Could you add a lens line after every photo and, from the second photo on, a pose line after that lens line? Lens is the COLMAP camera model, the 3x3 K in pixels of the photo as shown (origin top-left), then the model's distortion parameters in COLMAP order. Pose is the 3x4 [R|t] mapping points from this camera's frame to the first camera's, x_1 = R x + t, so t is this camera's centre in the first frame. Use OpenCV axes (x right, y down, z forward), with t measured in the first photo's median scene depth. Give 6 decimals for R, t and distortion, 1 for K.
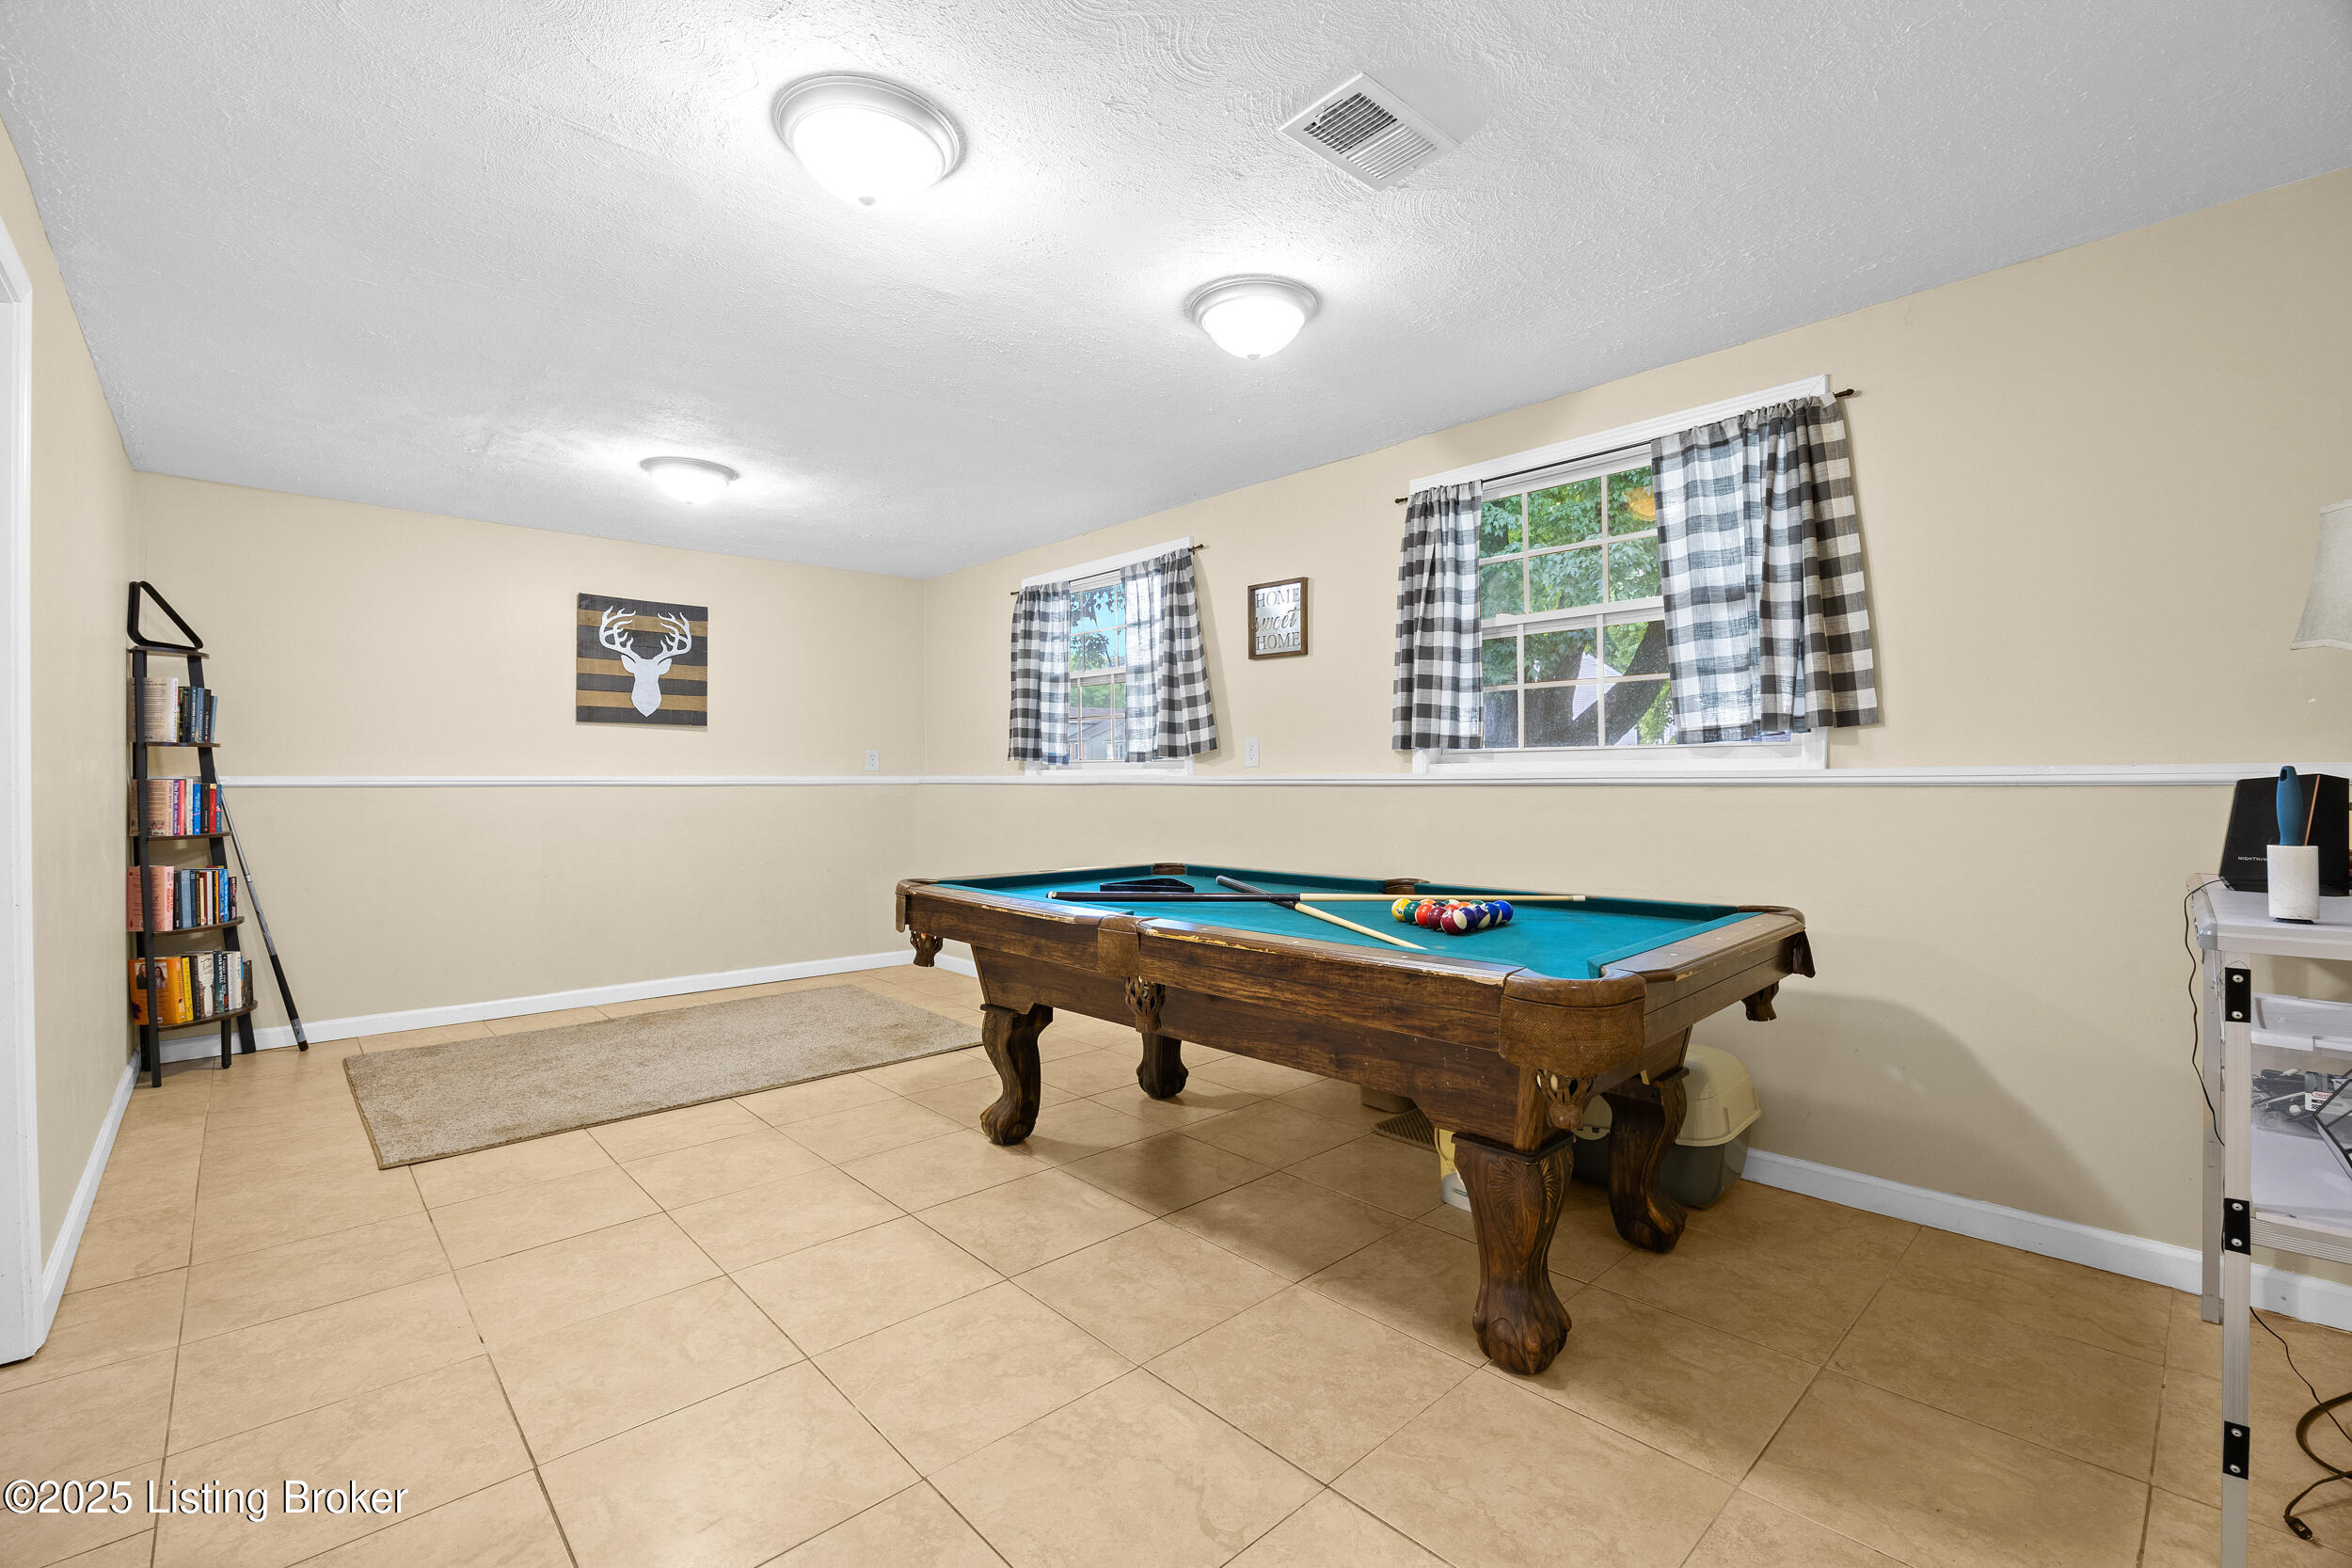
lens RADIAL K [[1020.7, 0, 1184.4], [0, 1020.7, 779.4], [0, 0, 1]] dist [-0.022192, 0.000302]
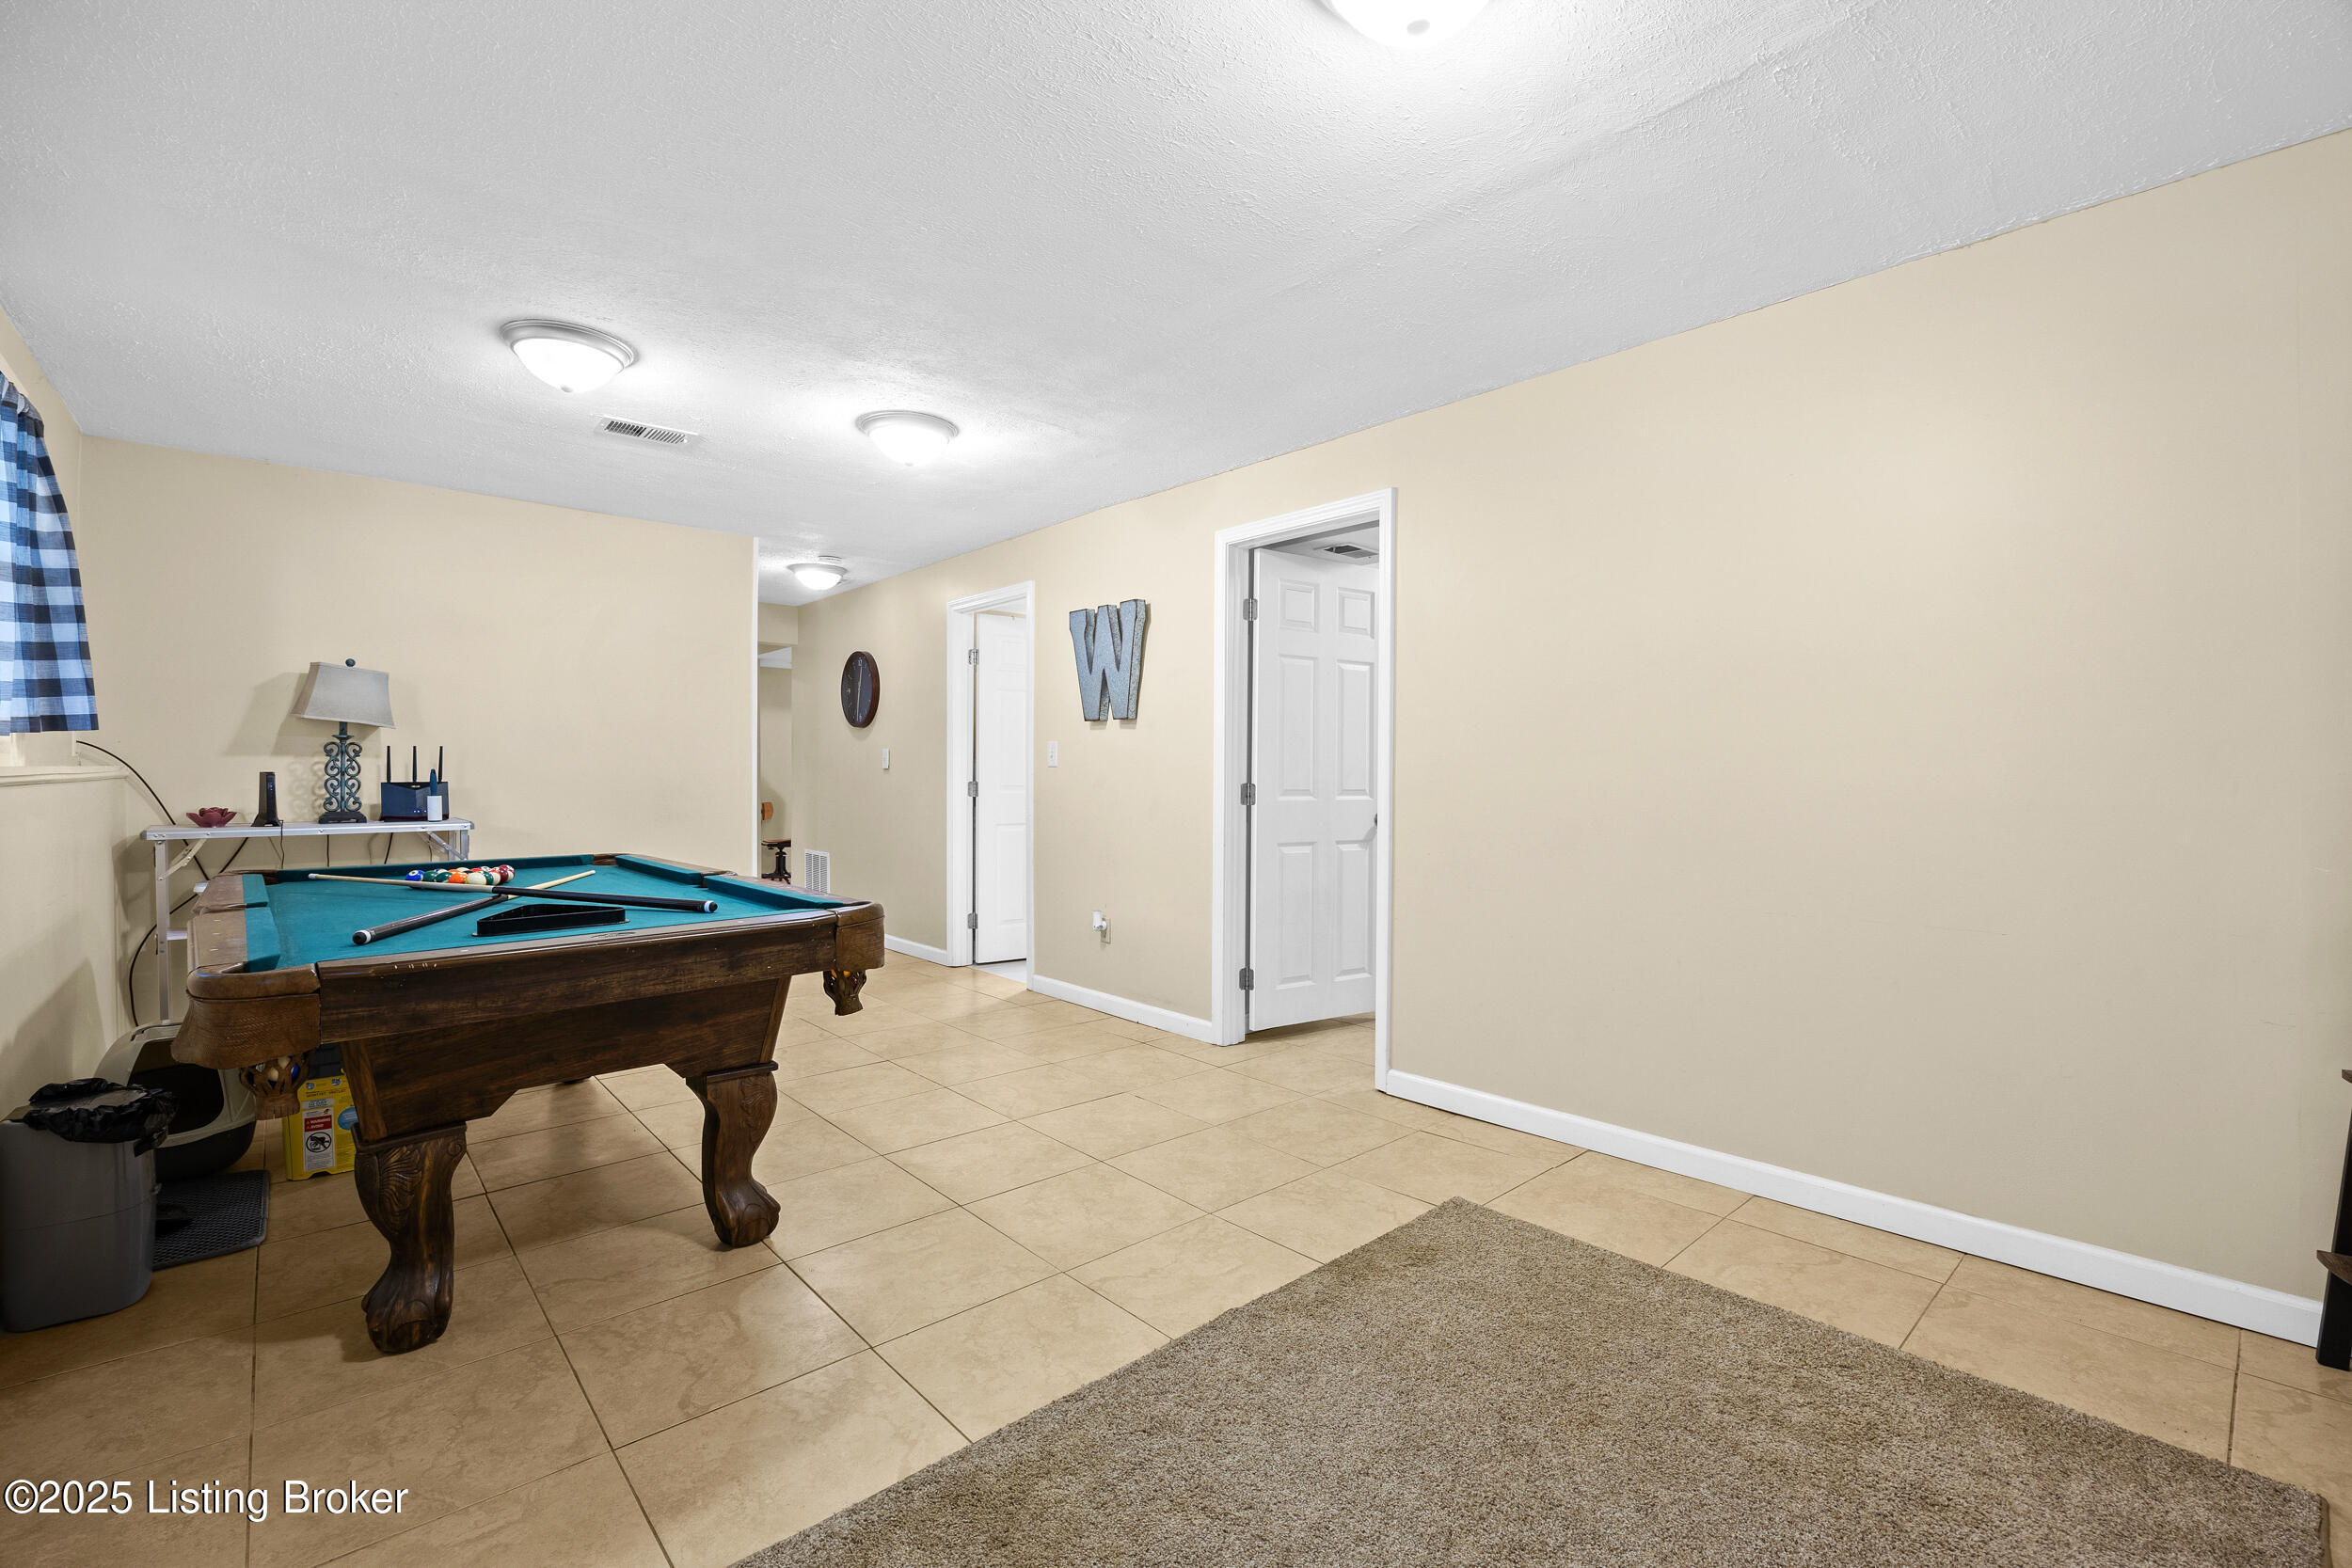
lens RADIAL K [[1020.7, 0, 1170.5], [0, 1020.7, 779.3], [0, 0, 1]] dist [-0.022192, 0.000302]
pose [[-0.999493, 0.003401, 0.031647, -0.603231], [0.003544, 0.999984, 0.004460, 0.004162], [-0.031632, 0.004570, -0.999489, 2.030043]]
